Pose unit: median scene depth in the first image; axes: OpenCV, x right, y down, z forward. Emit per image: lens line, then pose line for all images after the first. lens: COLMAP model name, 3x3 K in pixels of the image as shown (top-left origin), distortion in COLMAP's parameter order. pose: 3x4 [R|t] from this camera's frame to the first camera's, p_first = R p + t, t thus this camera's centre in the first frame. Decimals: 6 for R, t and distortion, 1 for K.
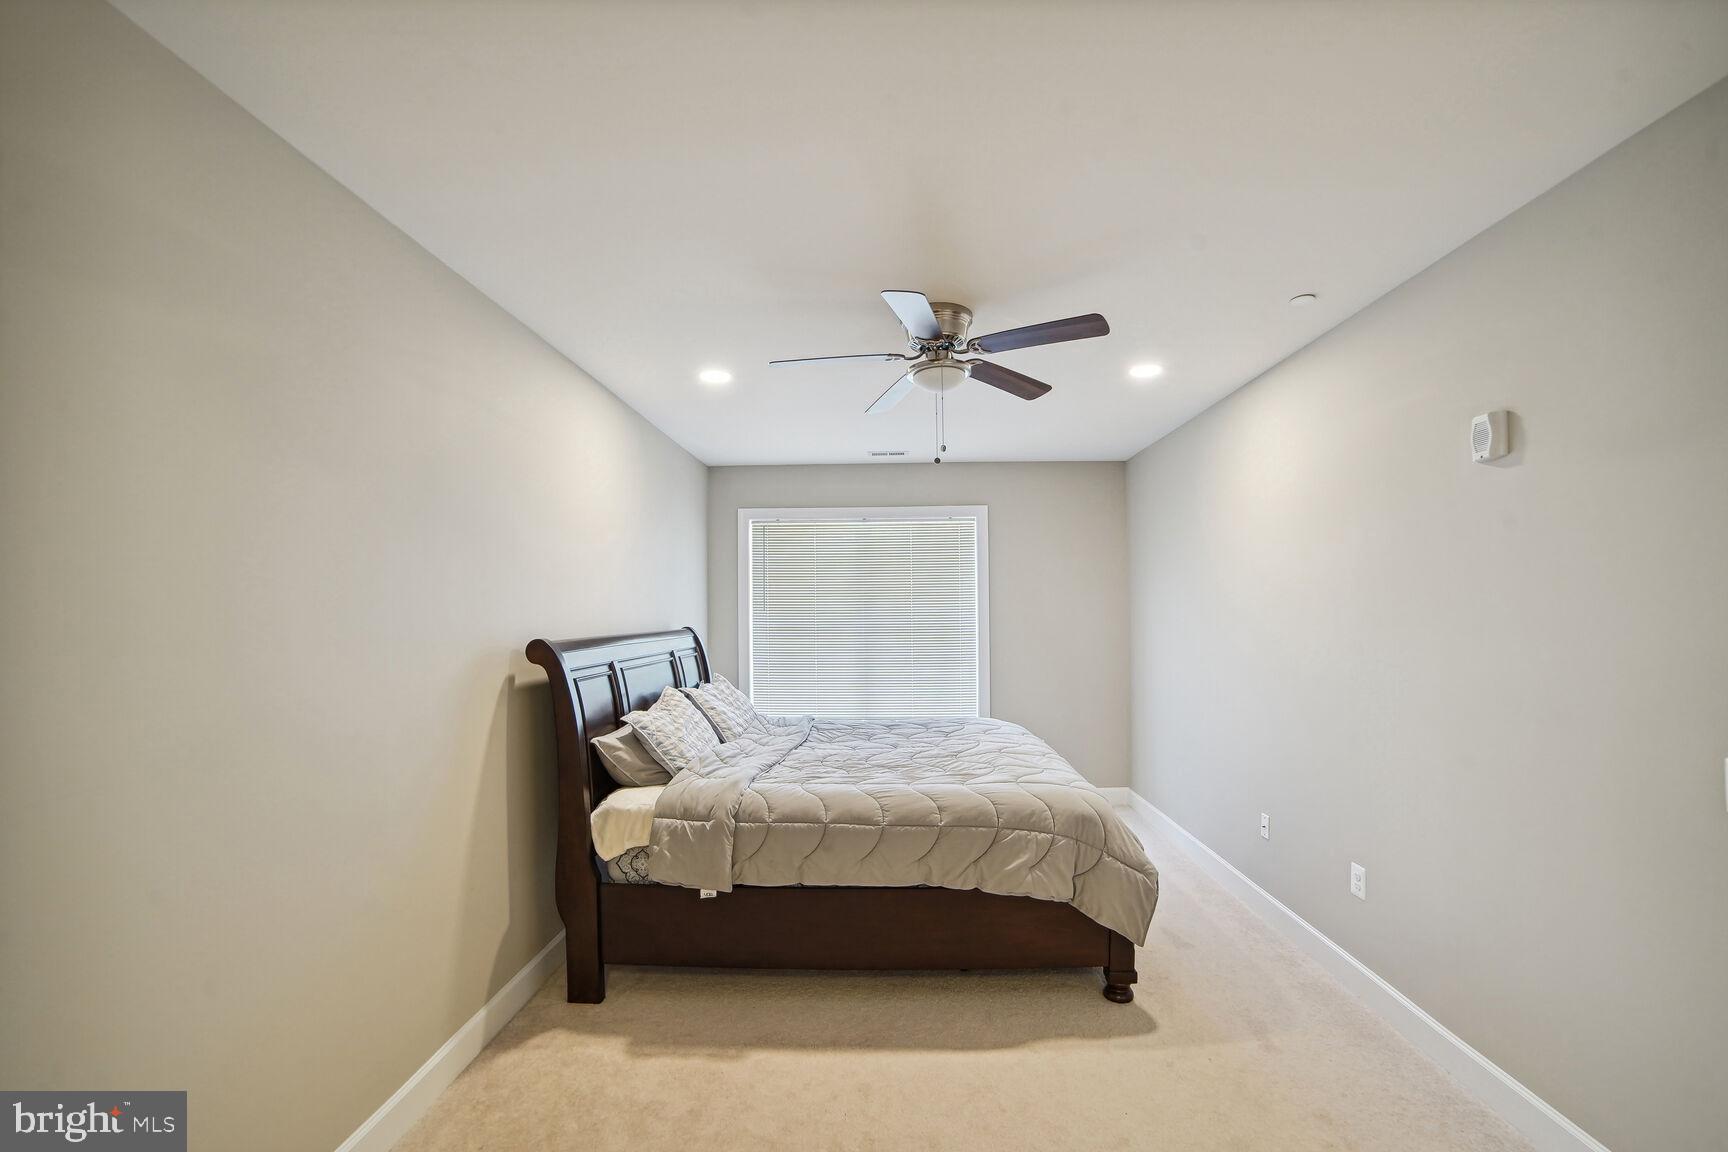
lens RADIAL K [[742.0, 0, 865.1], [0, 742.0, 609.5], [0, 0, 1]] dist [-0.070237, 0.000108]
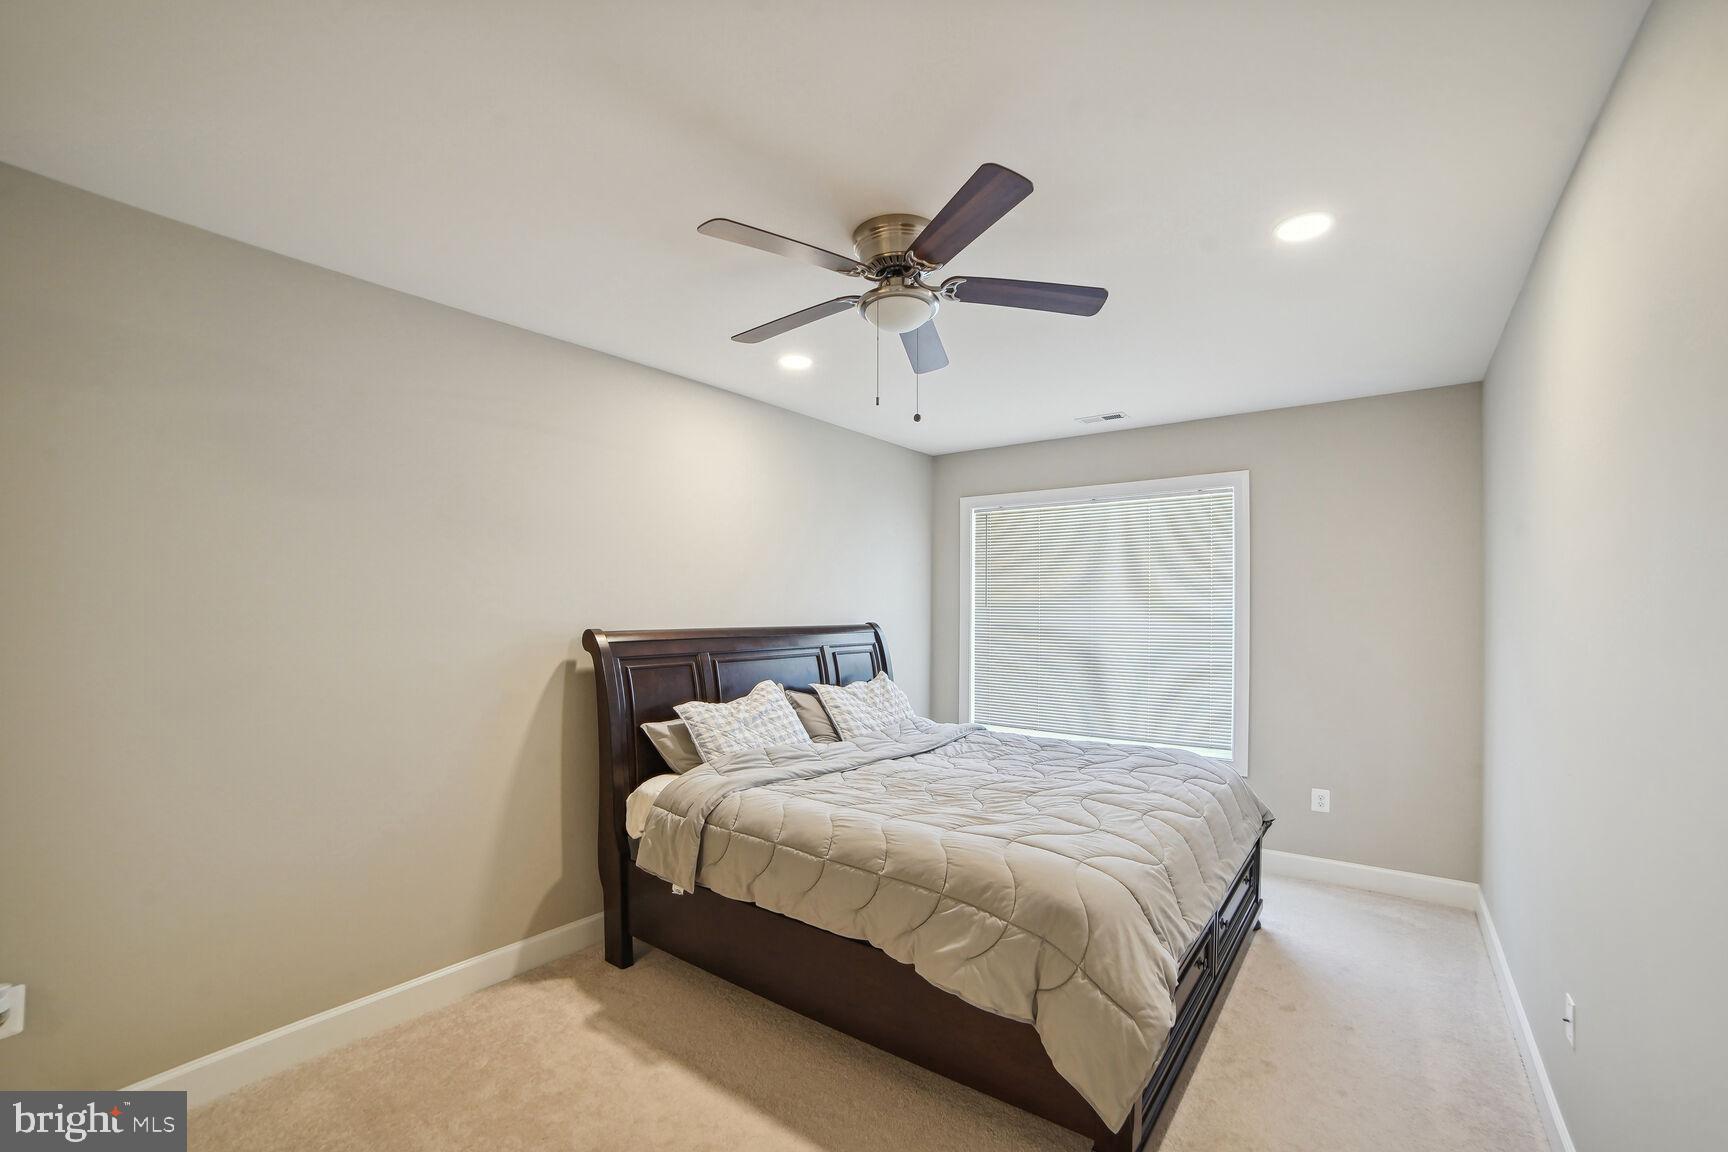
lens RADIAL K [[734.1, 0, 861.1], [0, 734.1, 607.0], [0, 0, 1]] dist [-0.060344, 0.000037]
pose [[0.800115, 0.005276, -0.599823, 0.558755], [-0.004781, 0.999986, 0.002417, 0.000525], [0.599827, 0.000934, 0.800129, 0.353417]]
